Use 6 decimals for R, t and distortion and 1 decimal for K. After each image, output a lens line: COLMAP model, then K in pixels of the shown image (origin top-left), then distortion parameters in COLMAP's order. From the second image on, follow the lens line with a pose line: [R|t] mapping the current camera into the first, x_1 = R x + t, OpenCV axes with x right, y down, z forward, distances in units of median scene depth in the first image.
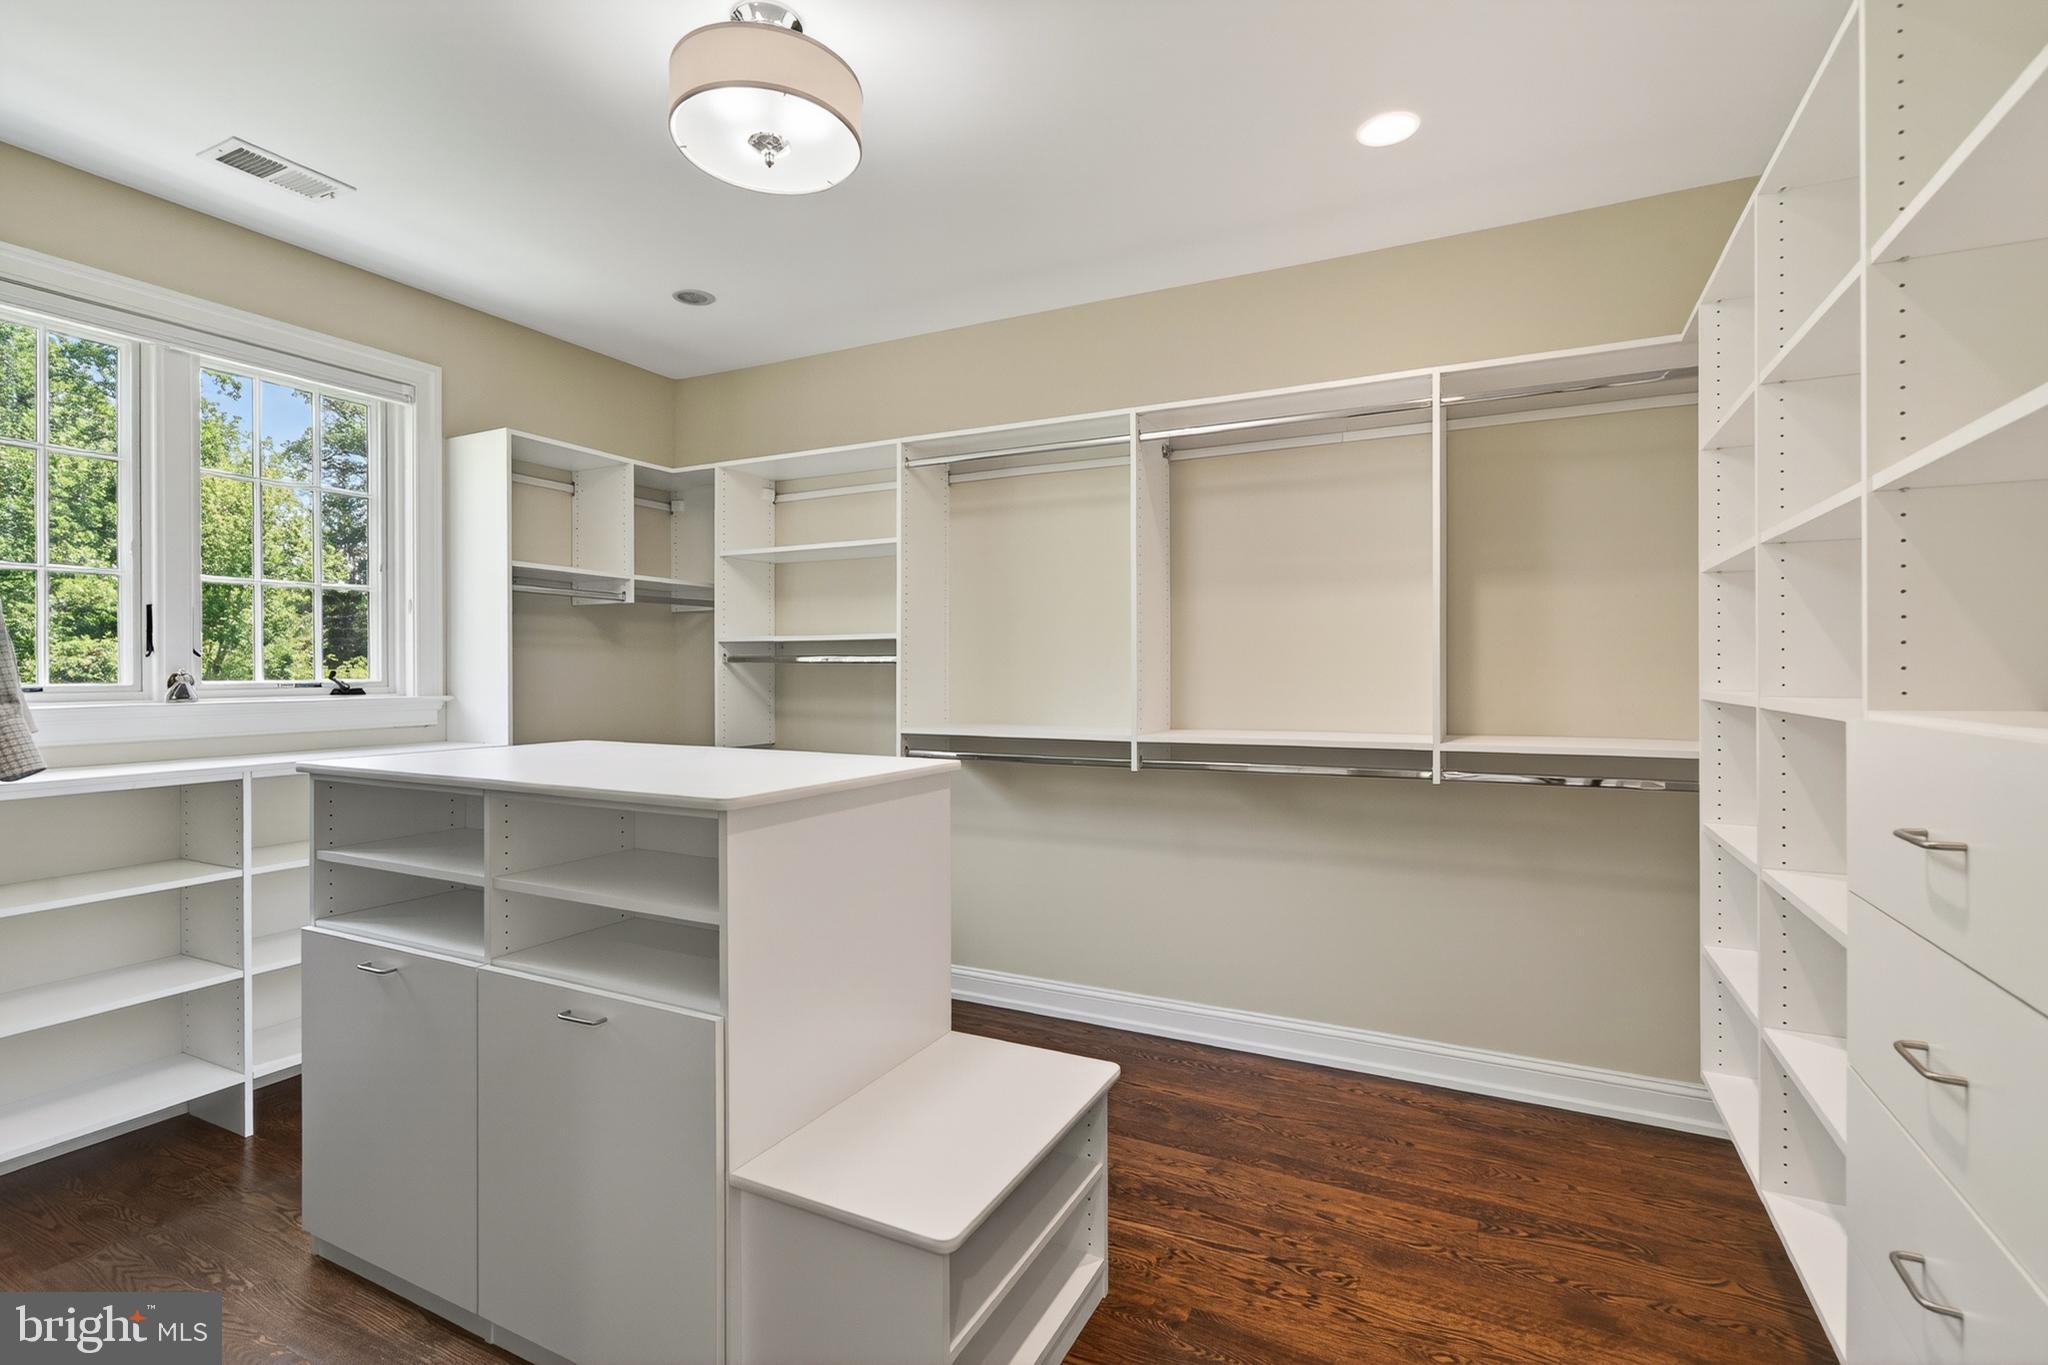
lens RADIAL K [[924.4, 0, 1024.8], [0, 924.4, 674.7], [0, 0, 1]] dist [0.001830, 0.000131]
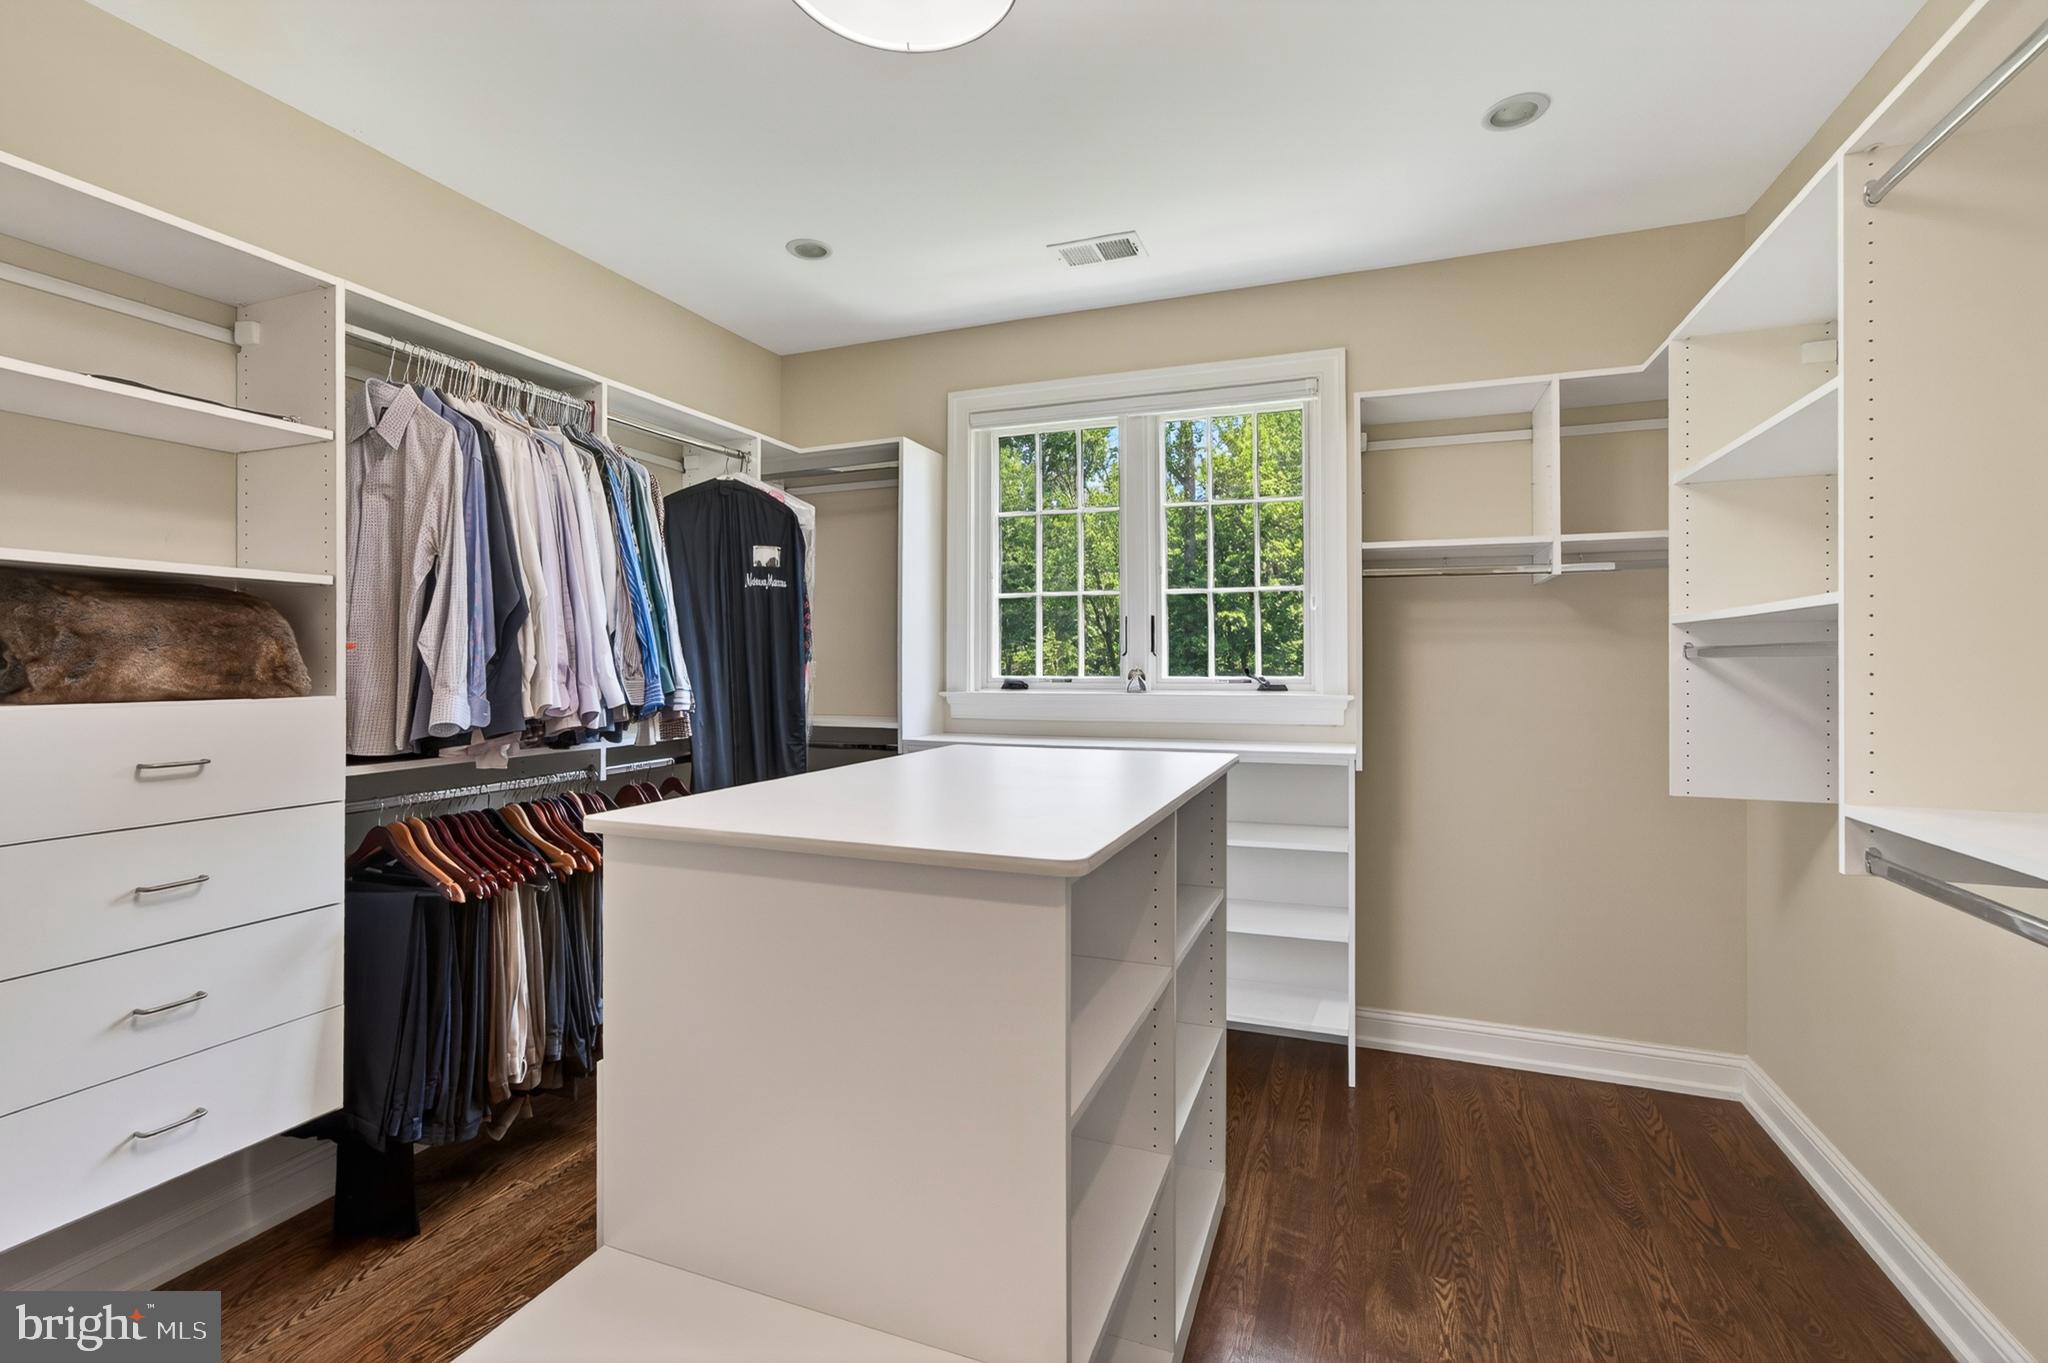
lens RADIAL K [[924.4, 0, 1017.6], [0, 924.4, 664.6], [0, 0, 1]] dist [0.001830, 0.000131]
pose [[0.086482, 0.003917, -0.996246, 0.281777], [-0.007752, 0.999965, 0.003258, -0.008664], [0.996223, 0.007441, 0.086509, 0.594798]]
